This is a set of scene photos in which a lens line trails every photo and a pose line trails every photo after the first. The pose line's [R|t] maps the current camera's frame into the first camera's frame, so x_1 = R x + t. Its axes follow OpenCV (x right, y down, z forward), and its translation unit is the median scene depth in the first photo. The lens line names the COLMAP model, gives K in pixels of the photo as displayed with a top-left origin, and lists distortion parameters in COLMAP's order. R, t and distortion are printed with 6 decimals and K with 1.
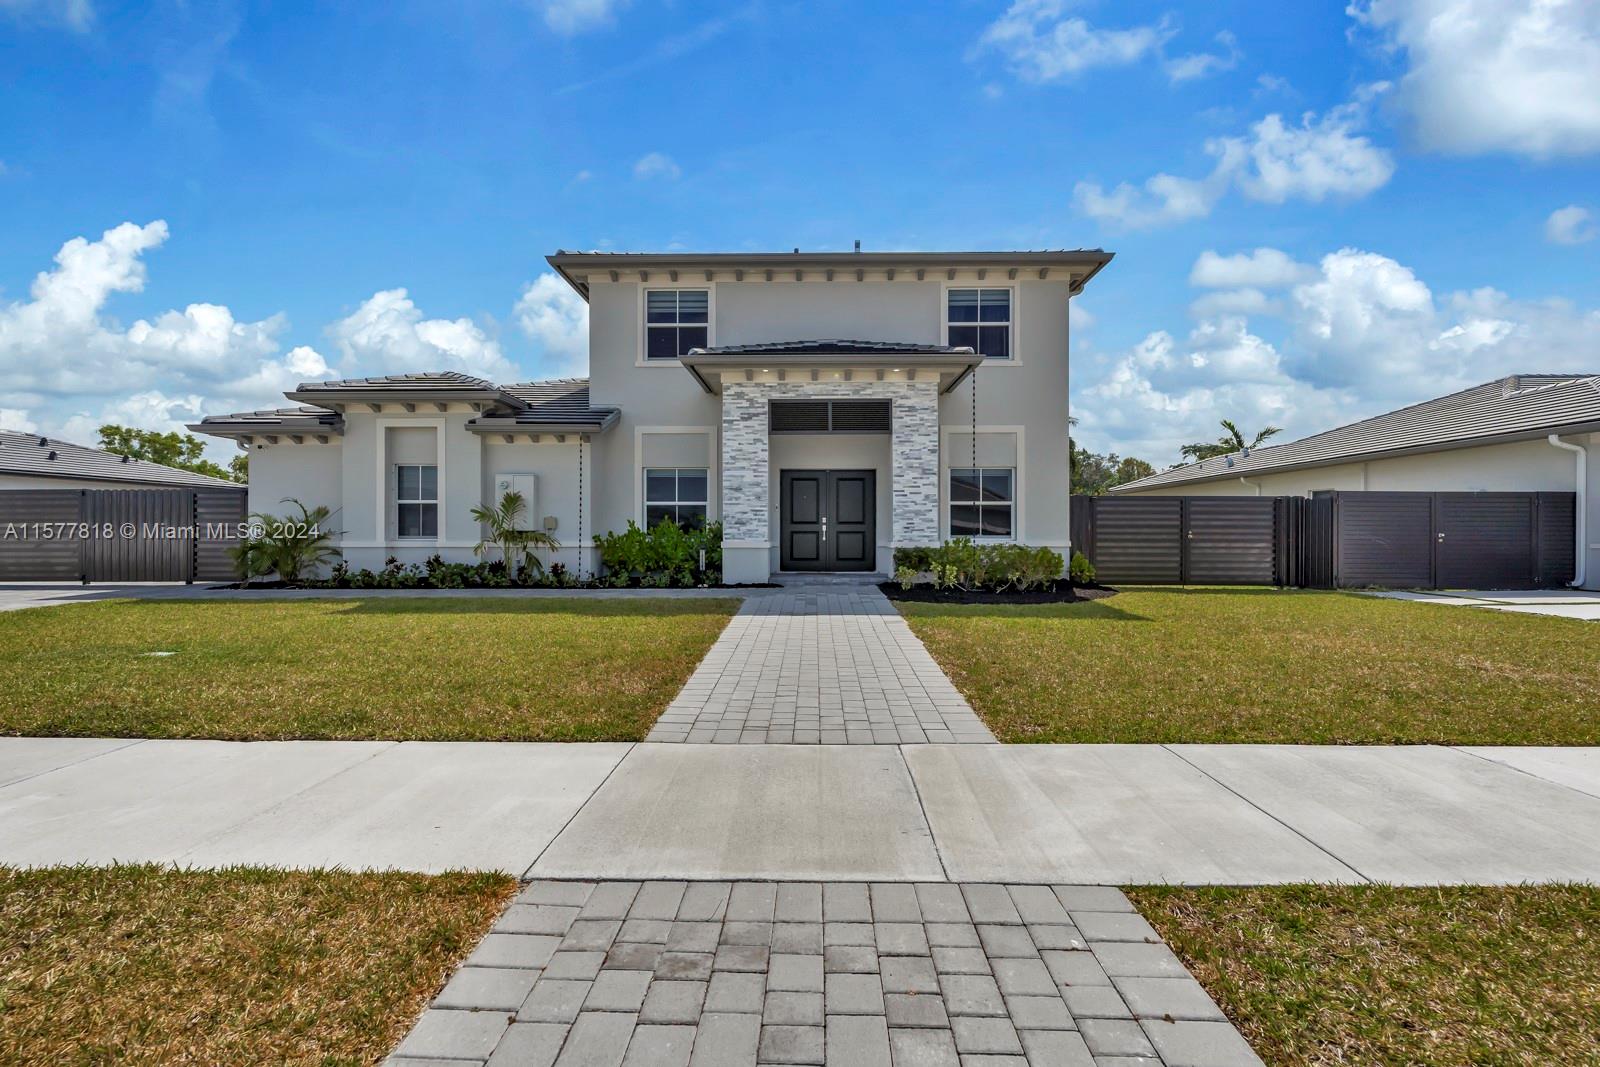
lens RADIAL K [[673.4, 0, 803.3], [0, 673.4, 522.5], [0, 0, 1]] dist [-0.001664, -0.000069]
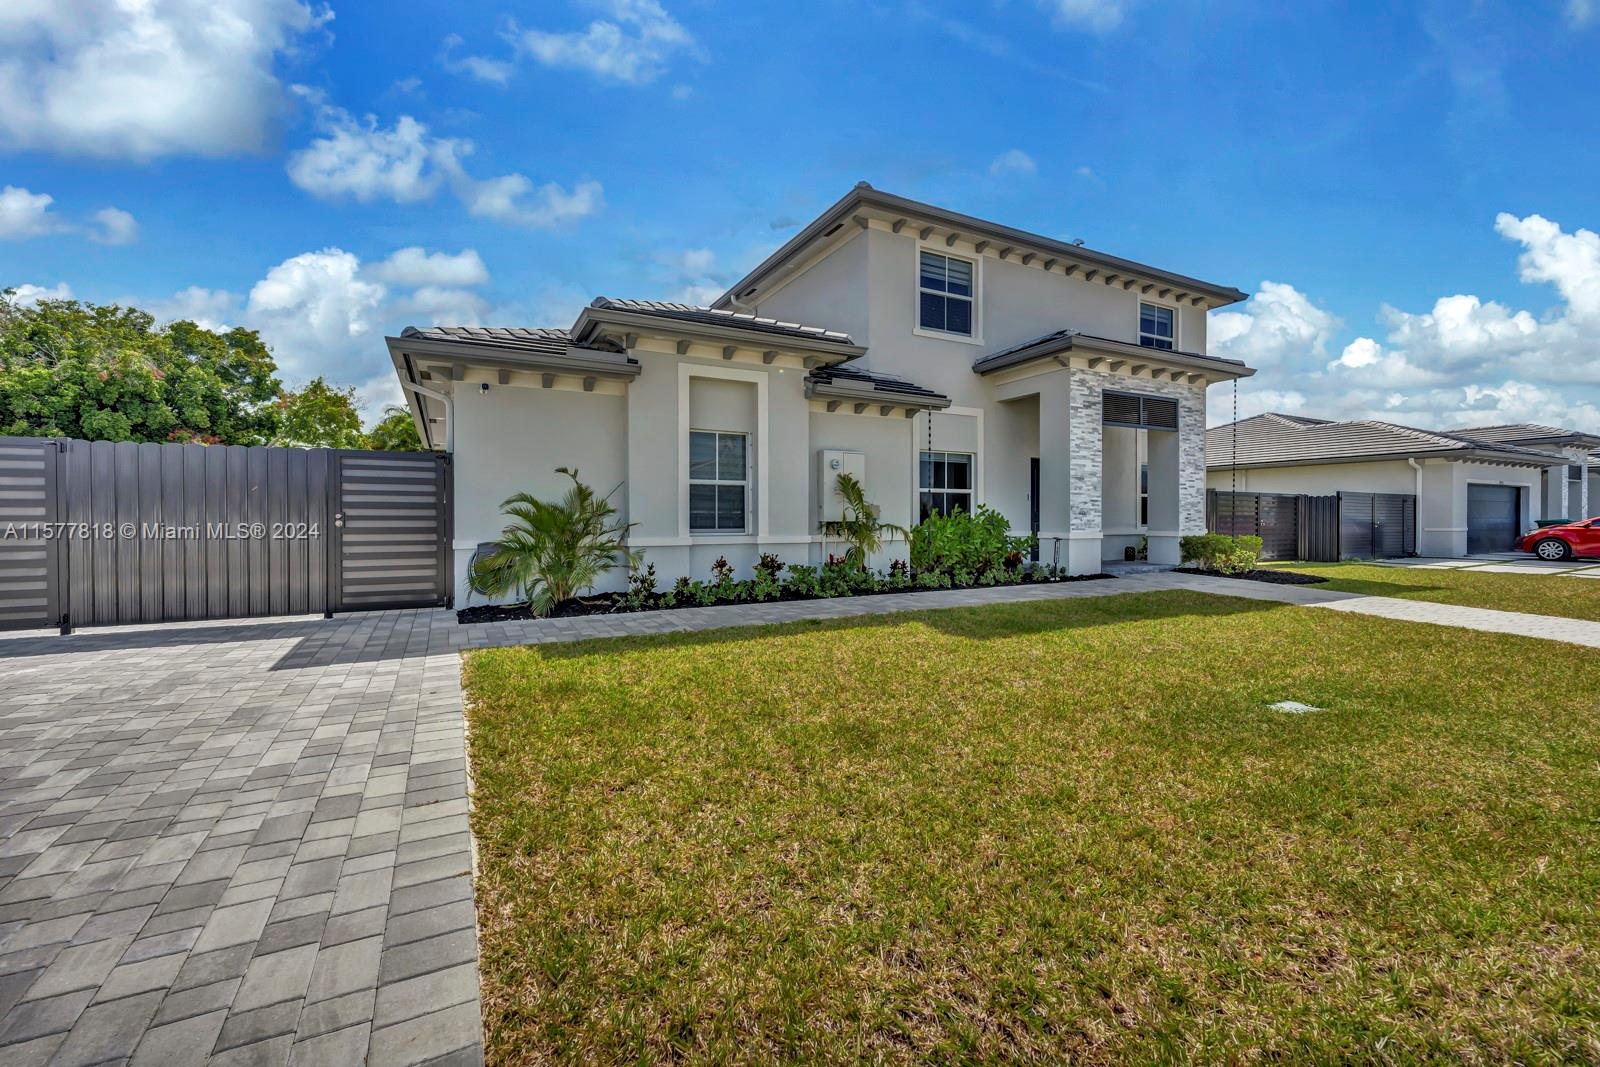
lens RADIAL K [[673.4, 0, 797.6], [0, 673.4, 523.9], [0, 0, 1]] dist [-0.001664, -0.000069]
pose [[0.873691, -0.004338, 0.486462, -0.875575], [-0.003401, 0.999881, 0.015024, 0.002601], [-0.486470, -0.014781, 0.873572, 0.327615]]
